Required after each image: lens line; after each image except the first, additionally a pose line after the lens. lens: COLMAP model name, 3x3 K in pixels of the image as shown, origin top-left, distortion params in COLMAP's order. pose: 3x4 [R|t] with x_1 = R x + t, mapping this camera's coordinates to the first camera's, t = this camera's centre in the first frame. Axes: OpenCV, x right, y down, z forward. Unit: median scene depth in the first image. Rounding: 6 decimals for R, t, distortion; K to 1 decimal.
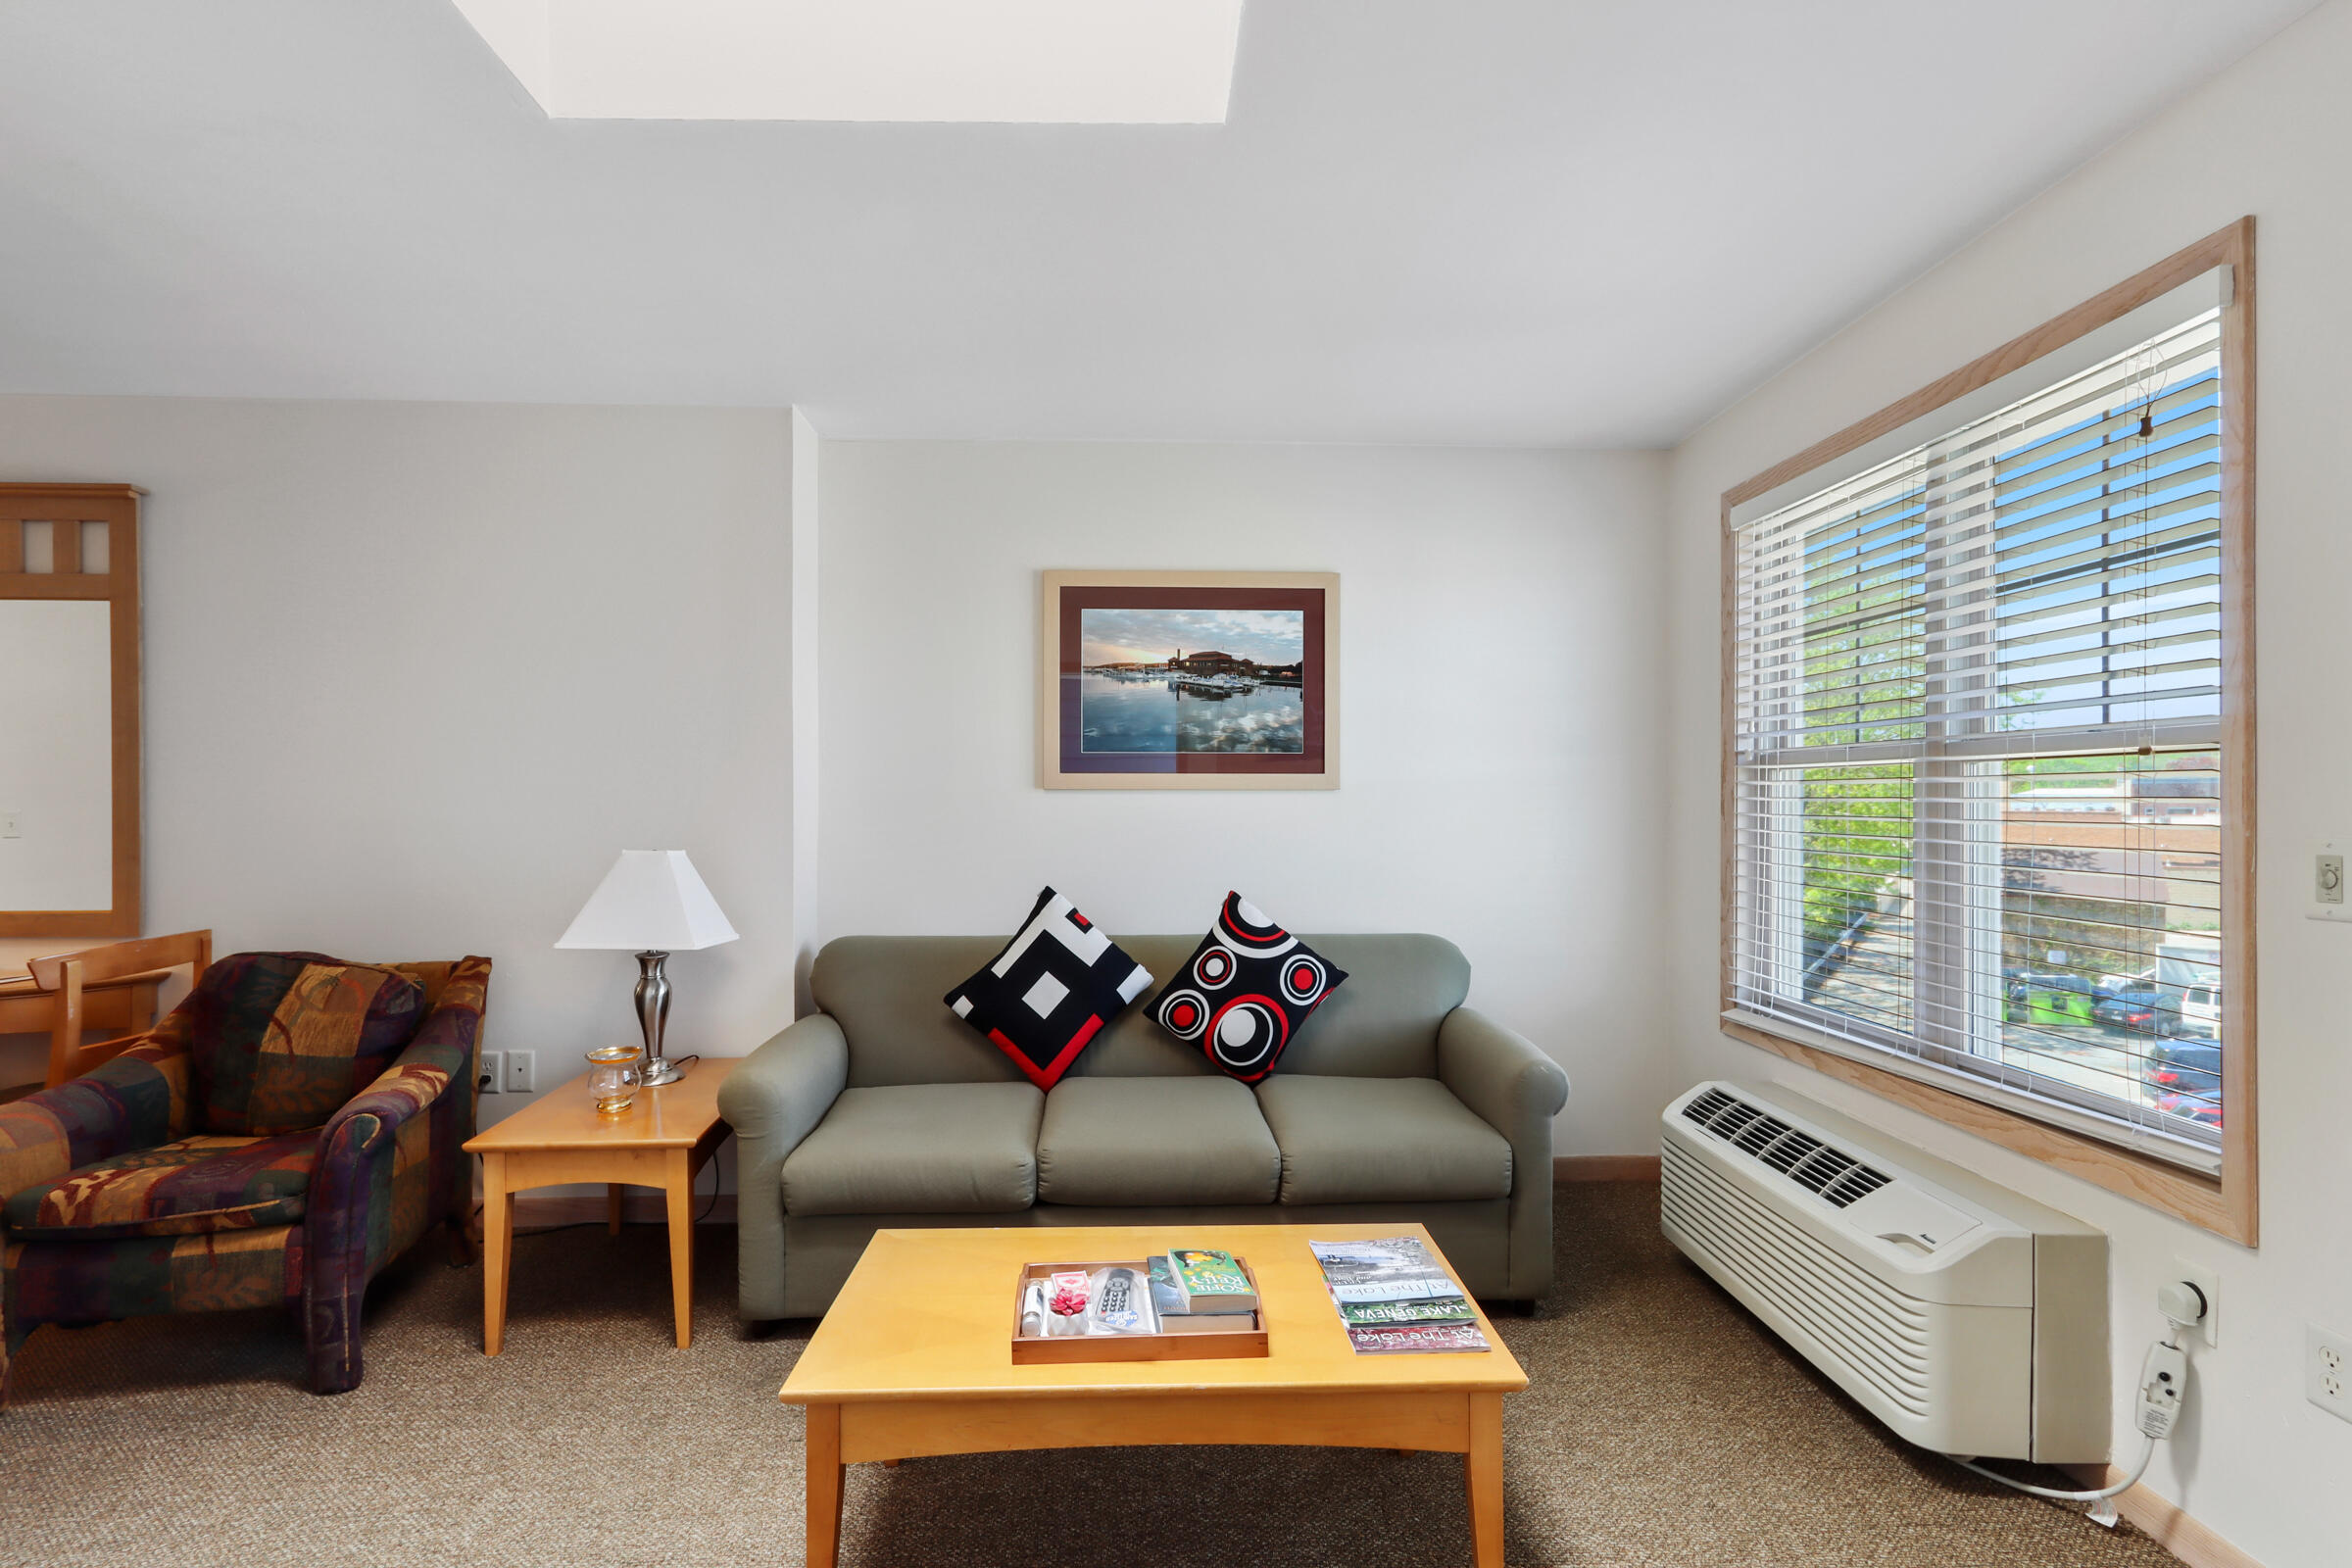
lens RADIAL K [[1095.6, 0, 1177.6], [0, 1095.6, 803.6], [0, 0, 1]] dist [0.004764, 0.000731]
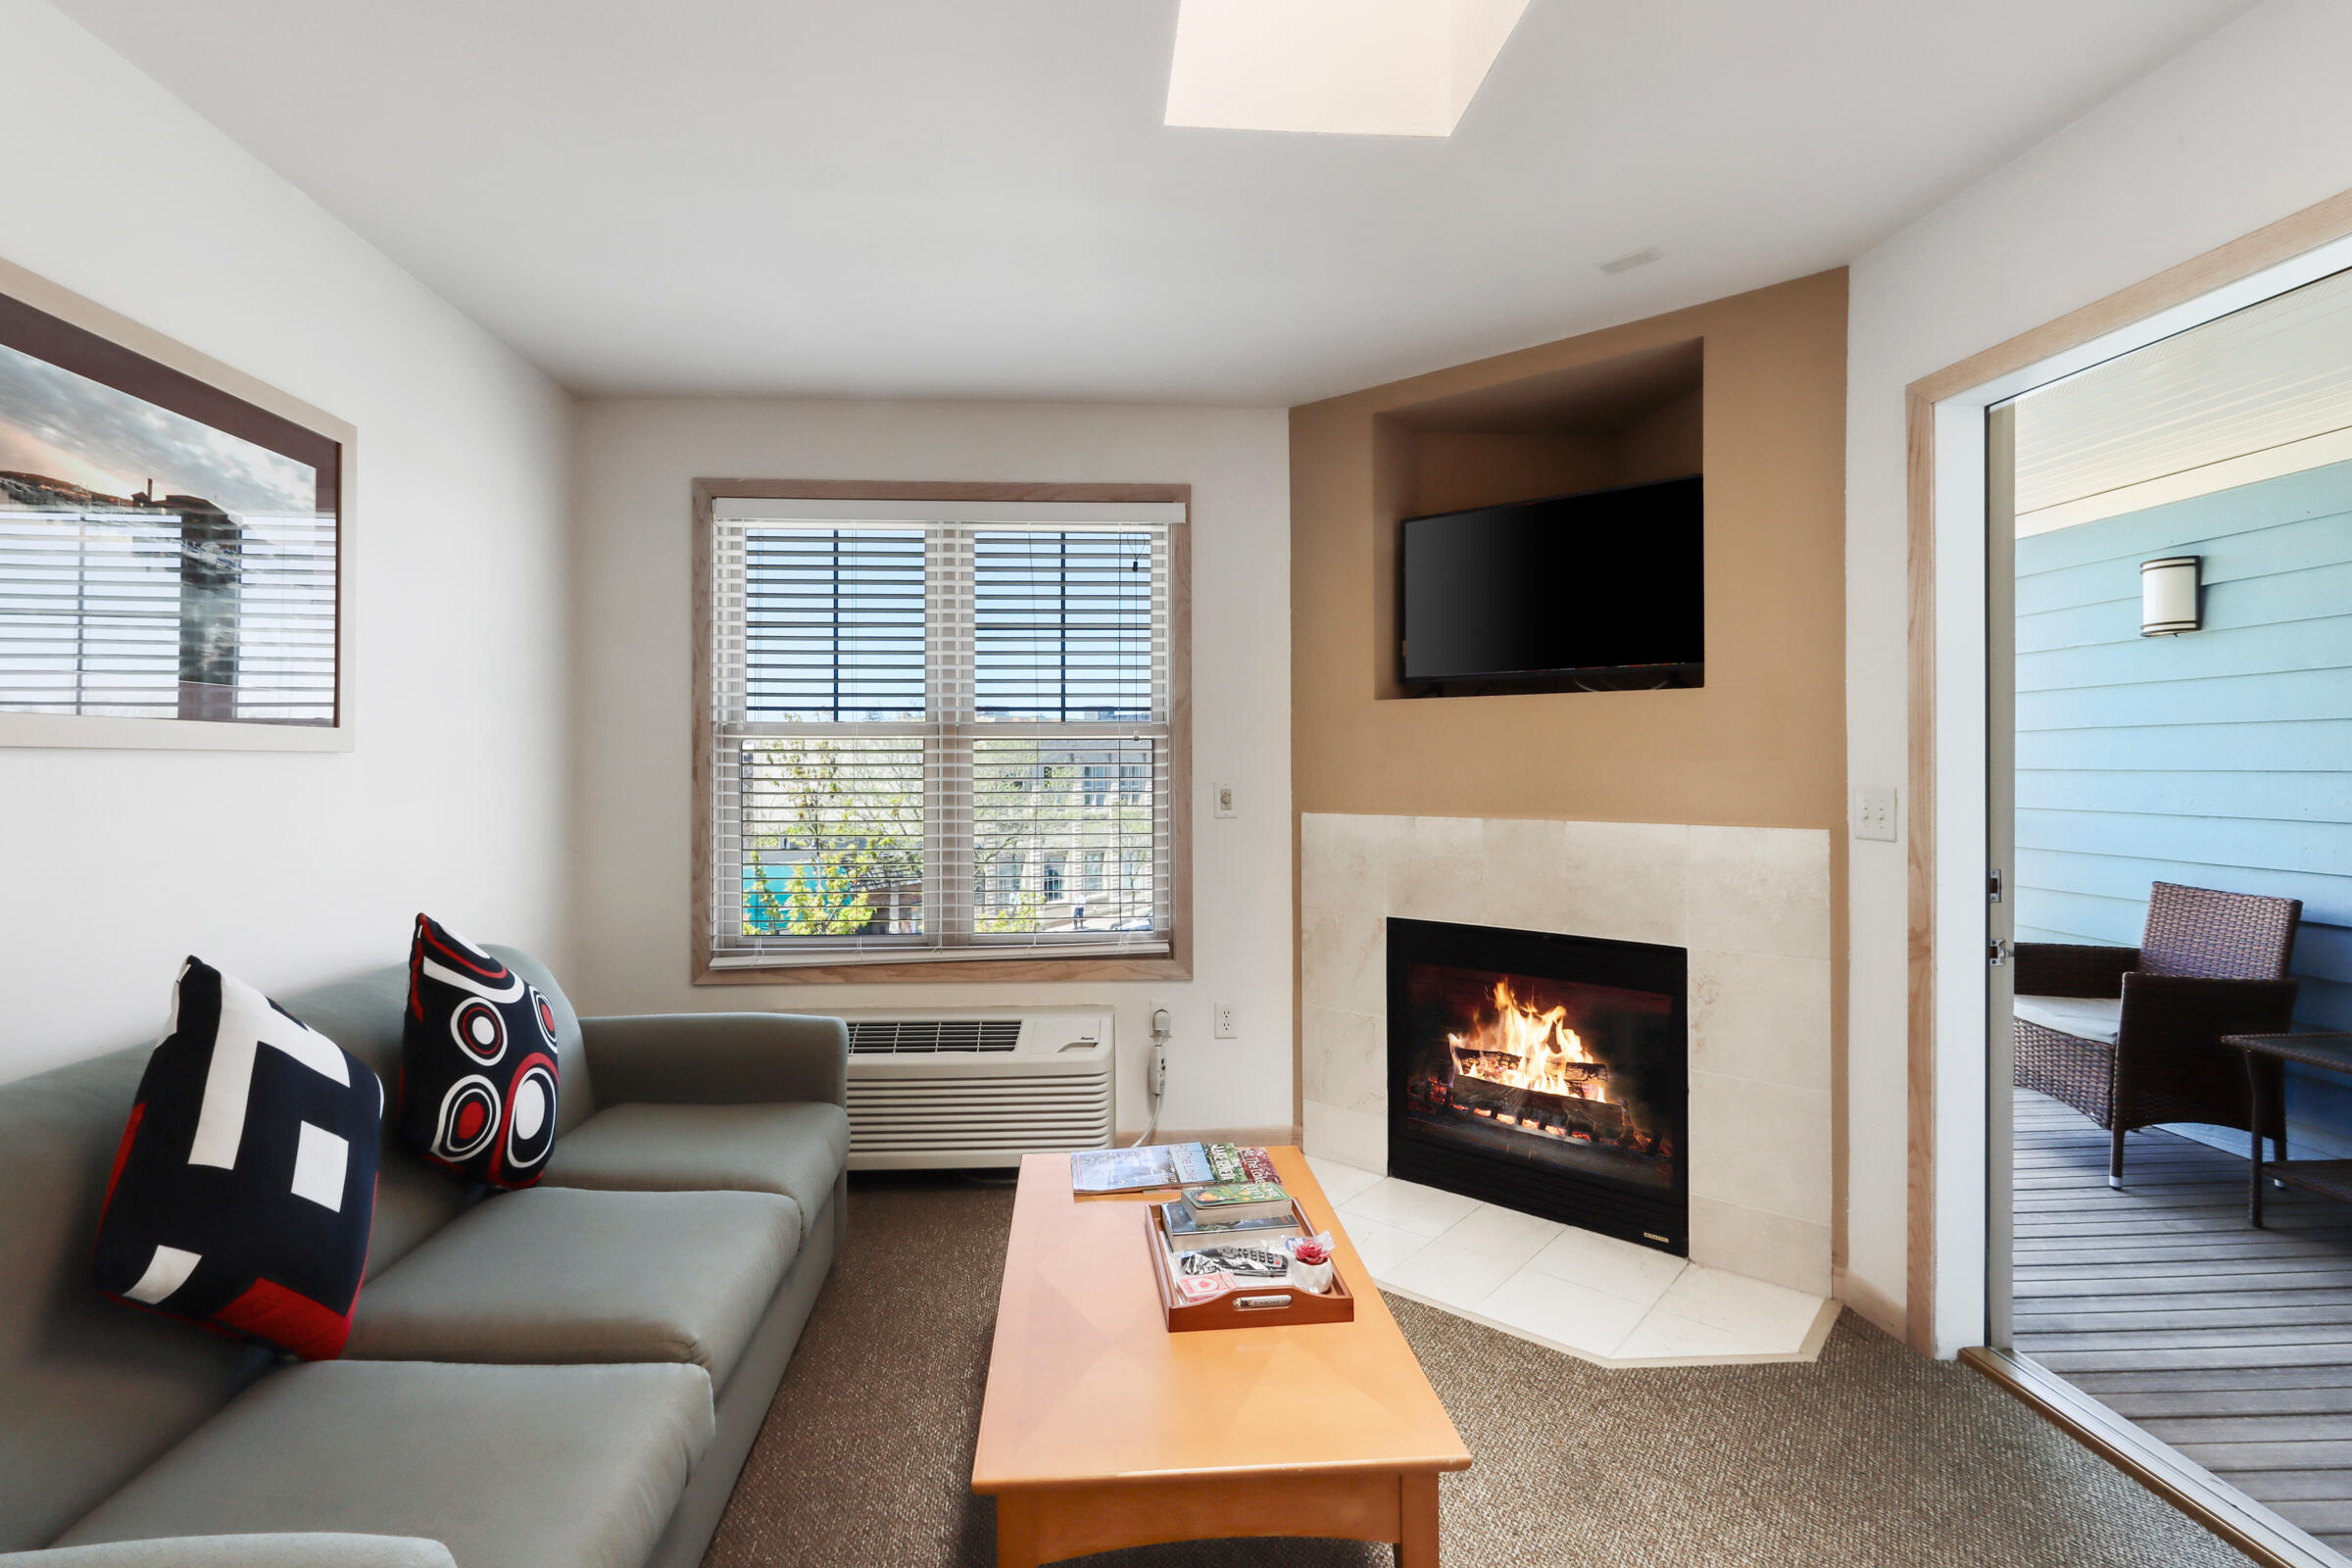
lens RADIAL K [[1095.6, 0, 1109.5], [0, 1095.6, 758.8], [0, 0, 1]] dist [0.004764, 0.000731]
pose [[0.001452, 0.003533, 0.999993, -0.608642], [0.005814, 0.999977, -0.003541, -0.004439], [-0.999982, 0.005819, 0.001432, 0.638910]]
